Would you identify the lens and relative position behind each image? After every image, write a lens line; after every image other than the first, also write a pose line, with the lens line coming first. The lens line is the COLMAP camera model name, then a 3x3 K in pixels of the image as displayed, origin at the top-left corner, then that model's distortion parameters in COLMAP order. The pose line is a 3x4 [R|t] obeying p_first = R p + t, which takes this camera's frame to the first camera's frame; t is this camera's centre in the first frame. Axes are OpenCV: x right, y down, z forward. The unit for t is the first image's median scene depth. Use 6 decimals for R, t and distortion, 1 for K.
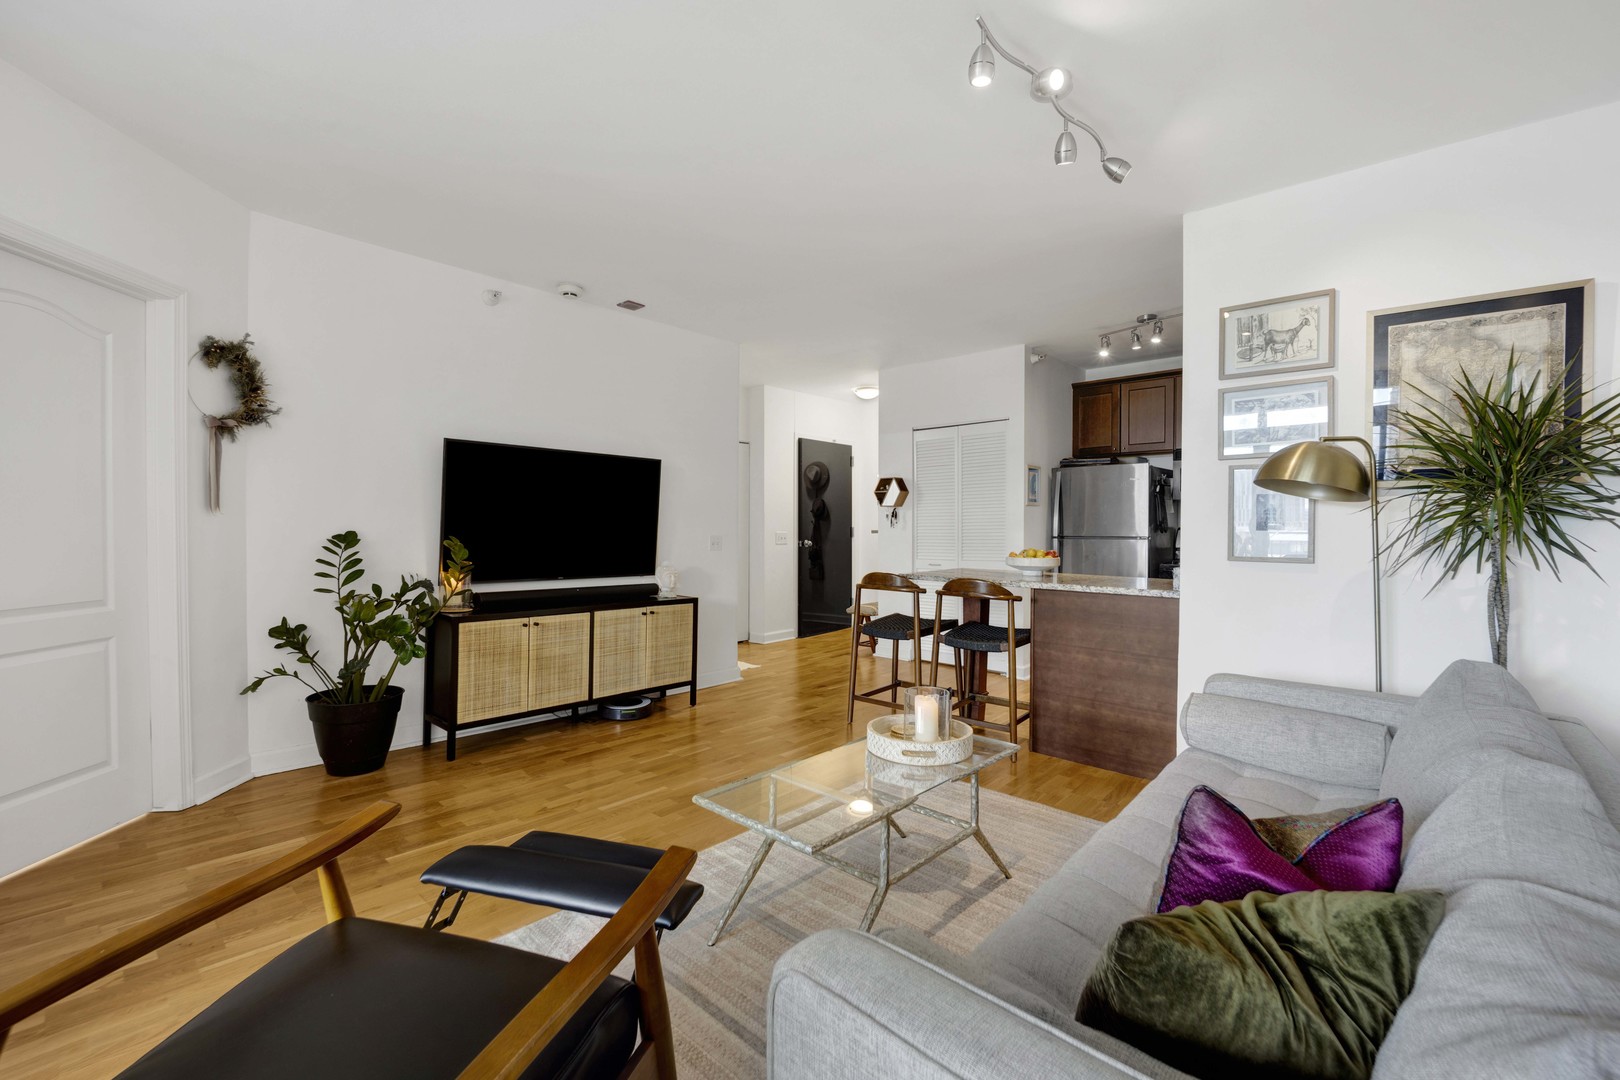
lens RADIAL K [[669.6, 0, 813.9], [0, 669.6, 530.4], [0, 0, 1]] dist [-0.017159, -0.000120]
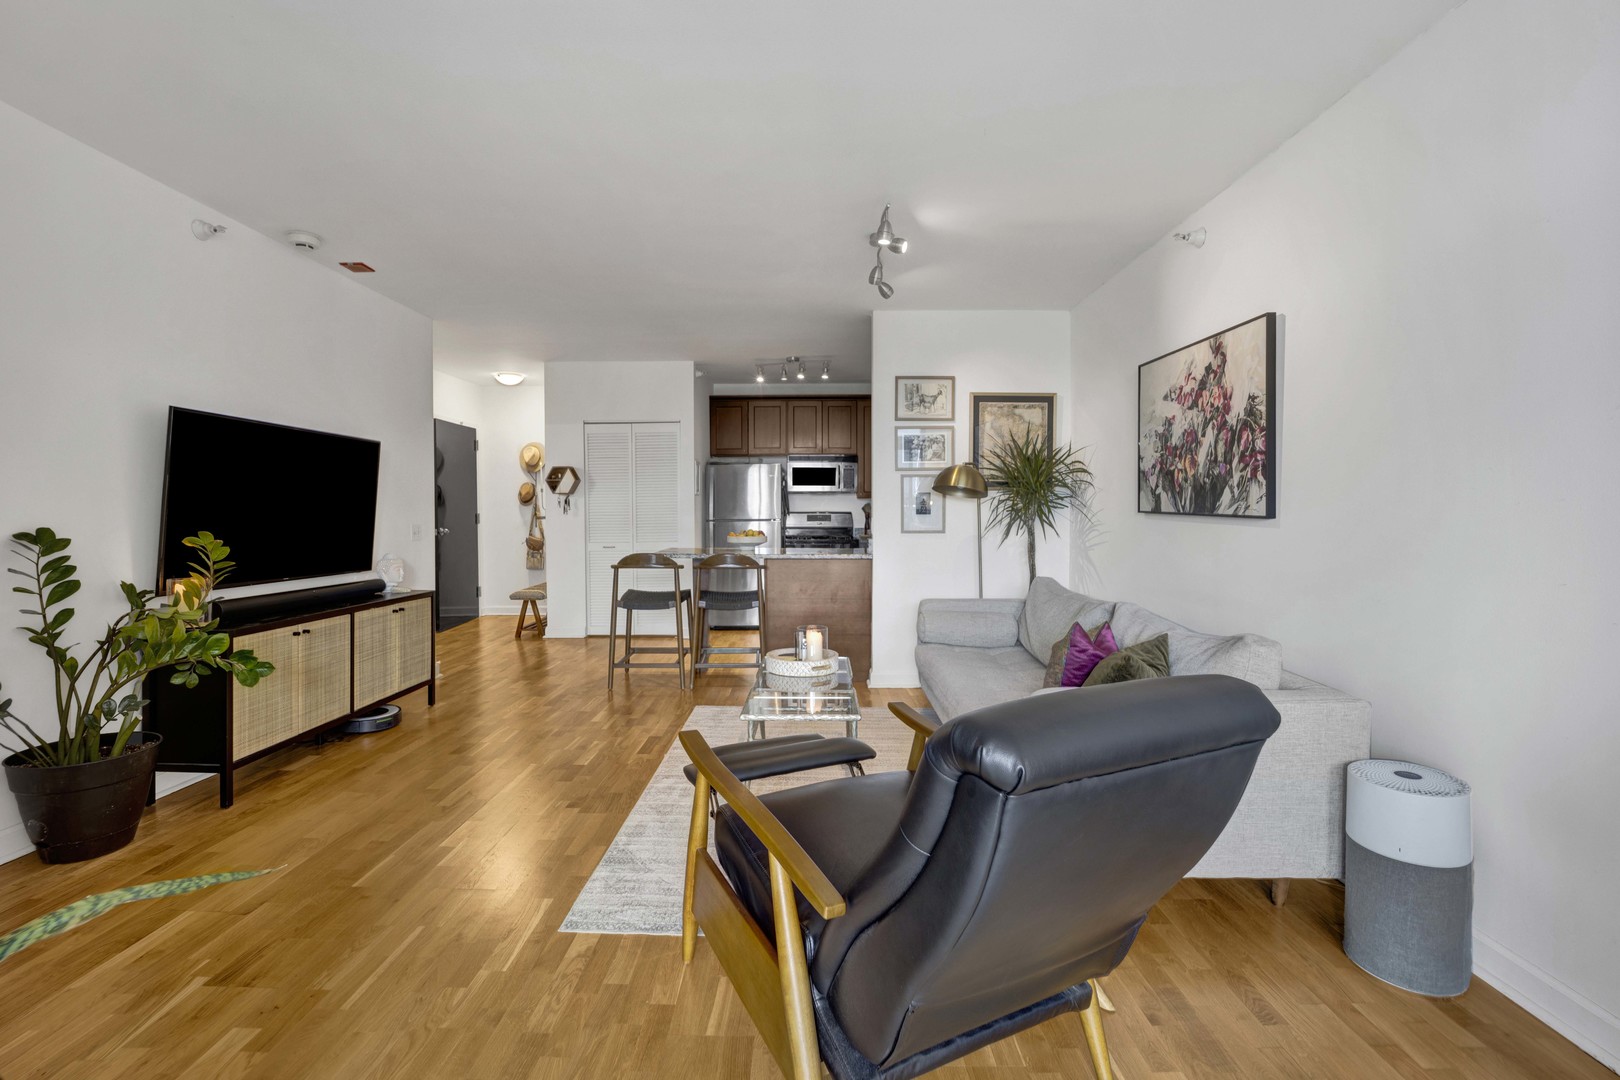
lens RADIAL K [[678.6, 0, 774.9], [0, 678.6, 516.7], [0, 0, 1]] dist [-0.001431, -0.000145]
pose [[0.770999, -0.012750, 0.636709, -0.508100], [0.009541, 0.999919, 0.008471, -0.009188], [-0.636765, -0.000456, 0.771058, -0.057734]]
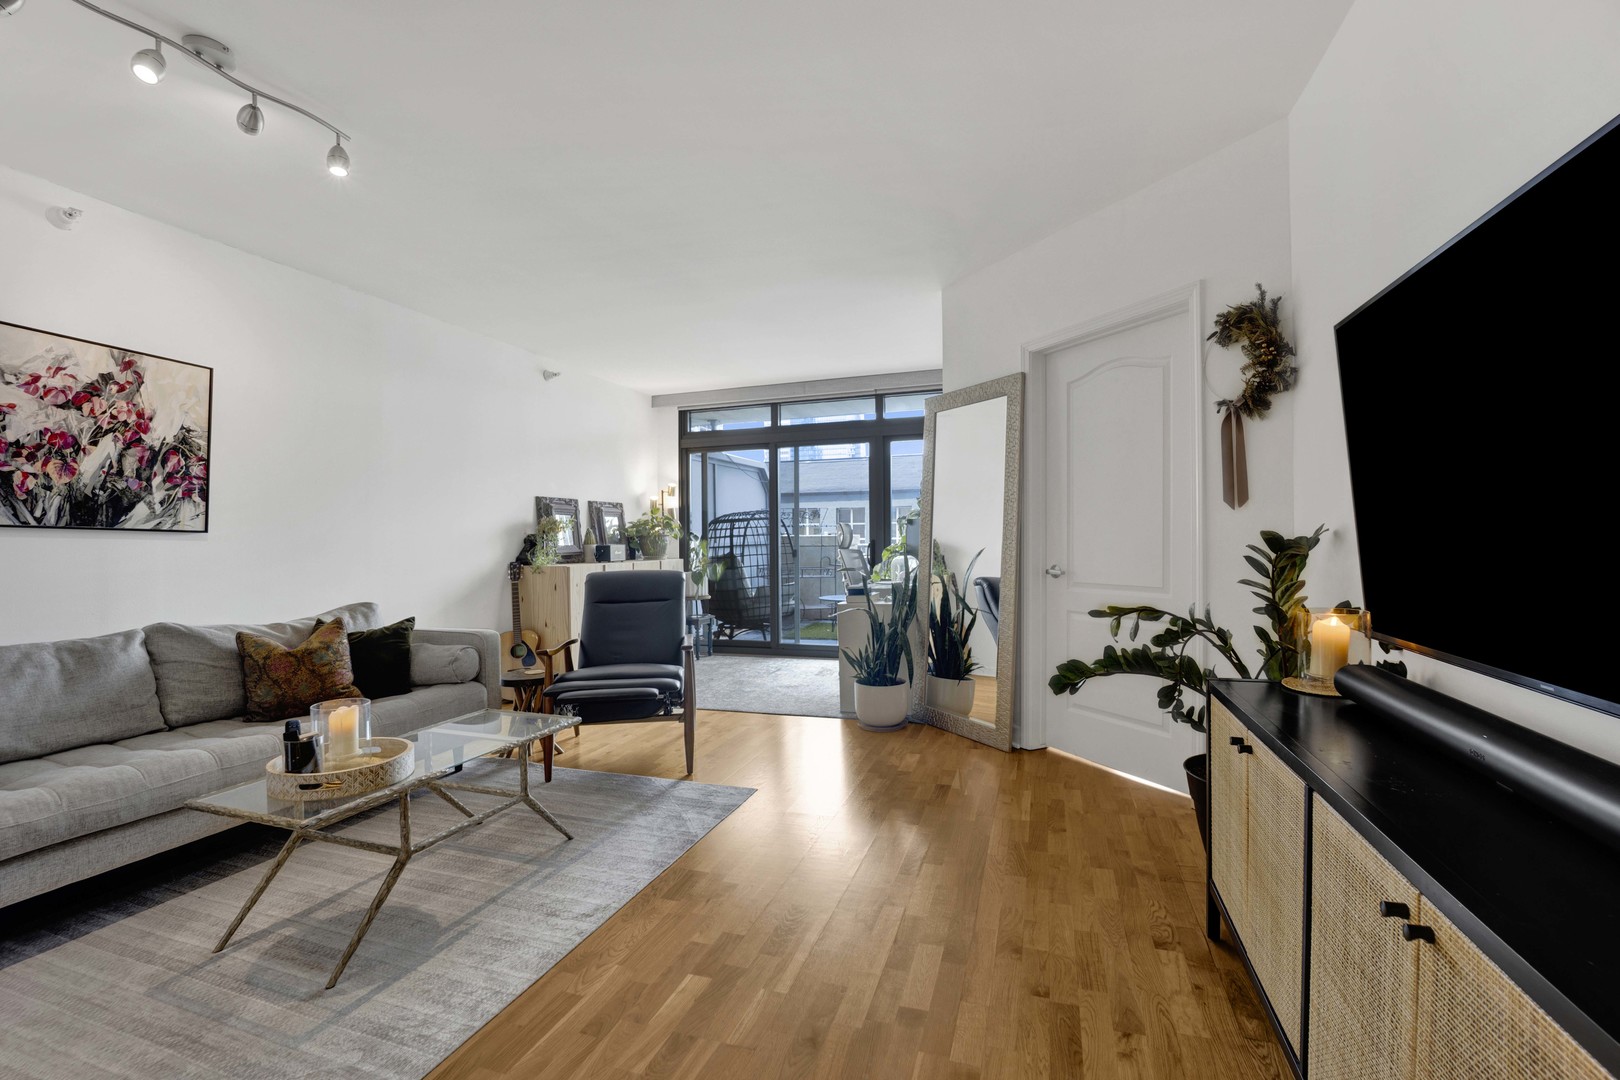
lens RADIAL K [[720.4, 0, 810.0], [0, 720.4, 540.0], [0, 0, 1]] dist [-0.005013, -0.001065]
pose [[-0.912510, -0.001969, -0.409050, -0.003493], [-0.000936, 0.999996, -0.002723, 0.014205], [0.409054, -0.002102, -0.912508, 1.292299]]
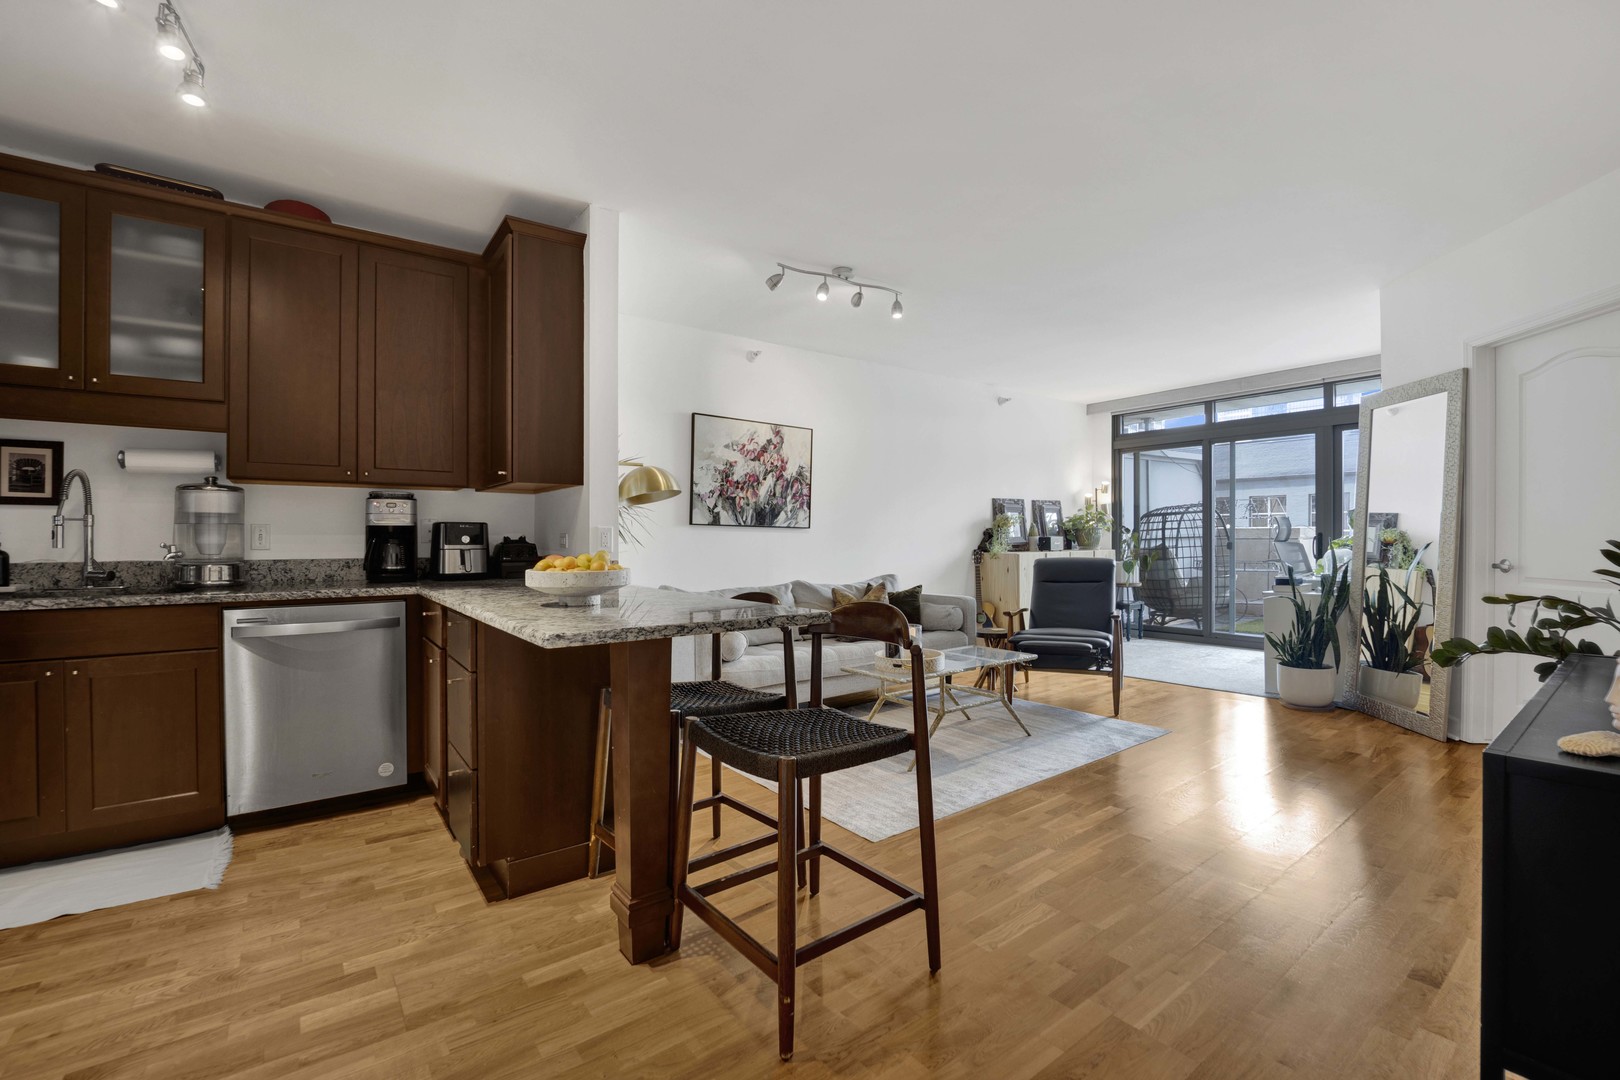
lens RADIAL K [[711.5, 0, 821.6], [0, 711.5, 542.8], [0, 0, 1]] dist [-0.035746, -0.000129]
pose [[-0.988728, -0.005163, 0.149631, 0.072210], [-0.003031, 0.999891, 0.014470, 0.011702], [-0.149689, 0.013853, -0.988636, 1.628473]]
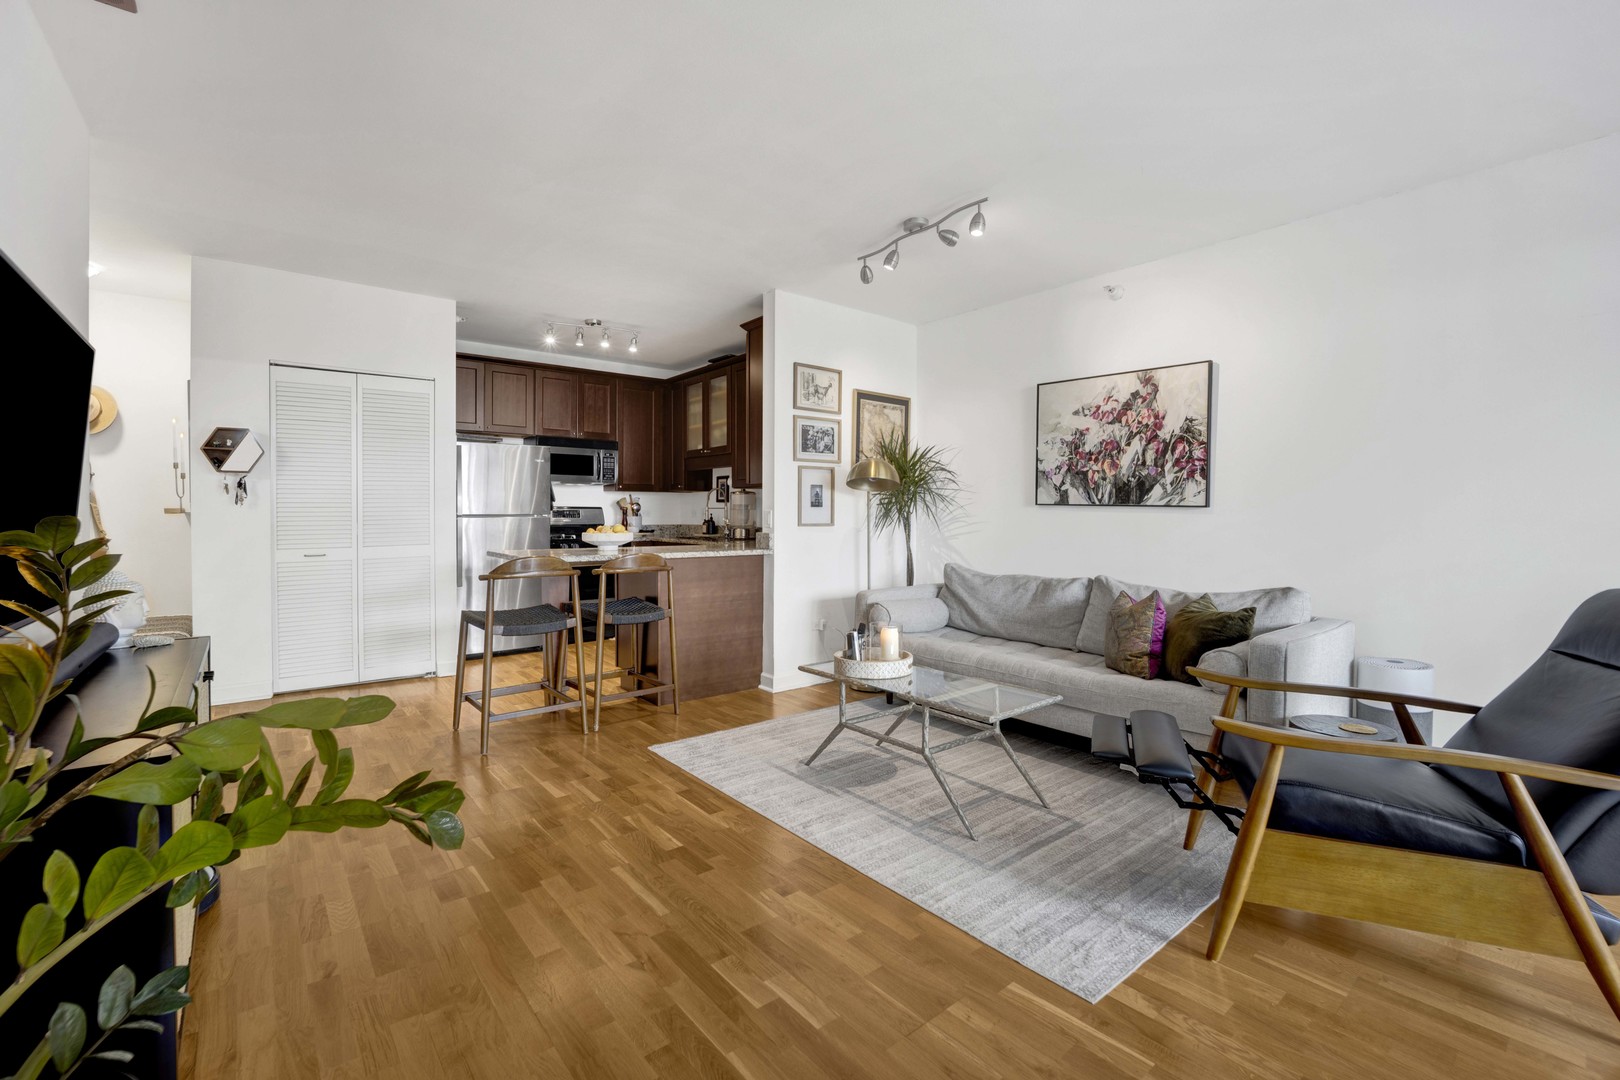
lens RADIAL K [[708.8, 0, 783.0], [0, 708.8, 517.5], [0, 0, 1]] dist [-0.013681, -0.000094]
pose [[0.172994, -0.011898, 0.984851, -0.776253], [0.004378, 0.999926, 0.011311, 0.003843], [-0.984913, 0.002355, 0.173033, 0.577690]]
